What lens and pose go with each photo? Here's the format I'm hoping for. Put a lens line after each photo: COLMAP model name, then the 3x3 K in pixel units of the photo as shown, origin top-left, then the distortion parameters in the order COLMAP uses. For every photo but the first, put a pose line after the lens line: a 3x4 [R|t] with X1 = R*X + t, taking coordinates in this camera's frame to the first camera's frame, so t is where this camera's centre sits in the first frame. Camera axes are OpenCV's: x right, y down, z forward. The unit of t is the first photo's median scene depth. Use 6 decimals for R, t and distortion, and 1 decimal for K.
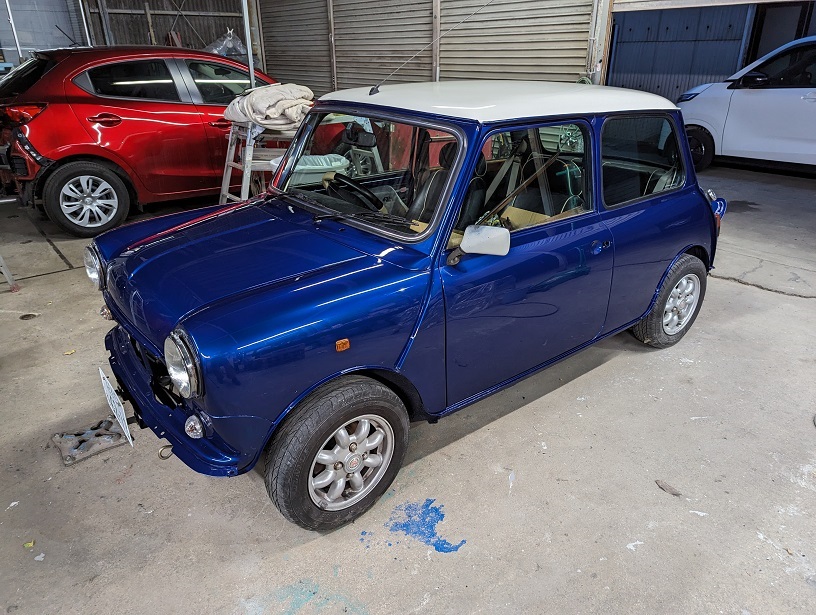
lens RADIAL K [[589.0, 0, 401.6], [0, 589.0, 309.2], [0, 0, 1]] dist [0.072083, -0.070663]
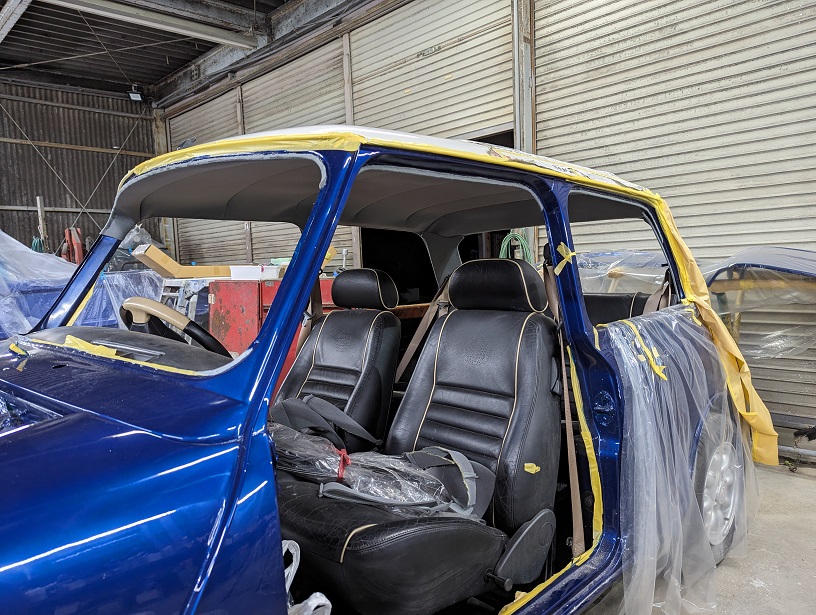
lens RADIAL K [[589.0, 0, 401.6], [0, 589.0, 309.2], [0, 0, 1]] dist [0.072083, -0.070663]
pose [[0.993556, -0.035649, 0.107589, 0.021407], [0.070052, 0.939376, -0.335656, 0.000304], [-0.089101, 0.341029, 0.935821, 0.153535]]
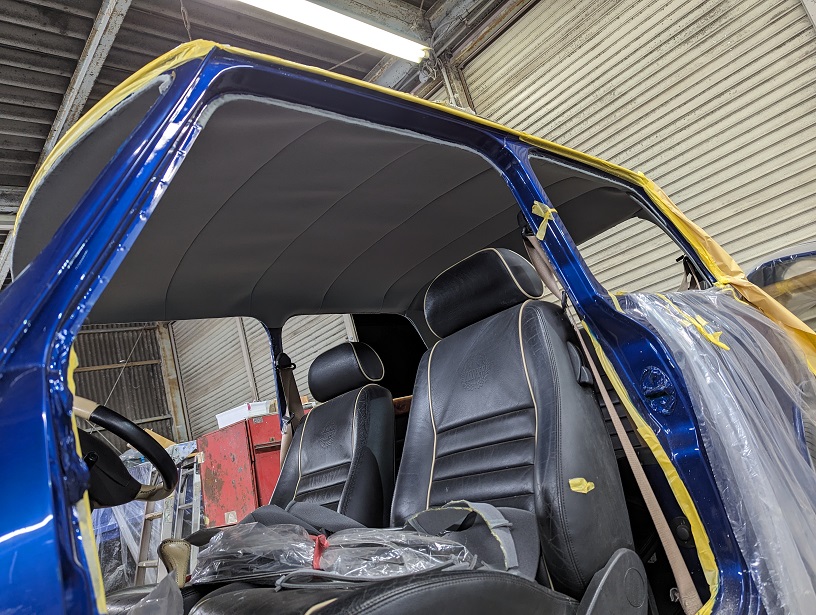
lens RADIAL K [[587.7, 0, 398.9], [0, 587.7, 306.2], [0, 0, 1]] dist [0.064897, -0.060103]
pose [[0.967477, -0.231057, 0.102957, 0.038056], [0.246058, 0.765200, -0.594916, 0.024042], [0.058677, 0.600901, 0.797167, 0.213843]]
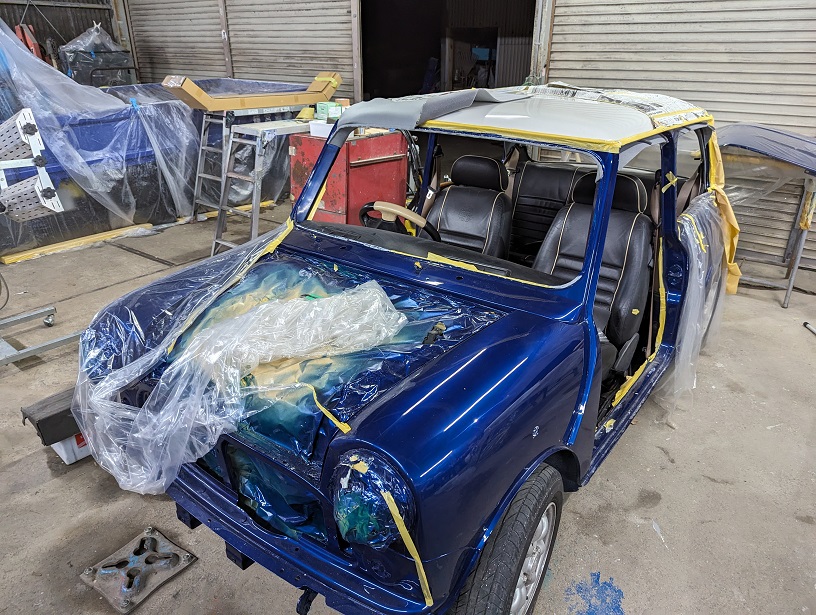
lens RADIAL K [[589.0, 0, 401.6], [0, 589.0, 309.2], [0, 0, 1]] dist [0.072083, -0.070663]
pose [[0.967781, -0.088290, 0.235805, -0.115020], [0.088160, 0.996044, 0.011114, -0.028282], [-0.235854, 0.010033, 0.971737, 0.062110]]
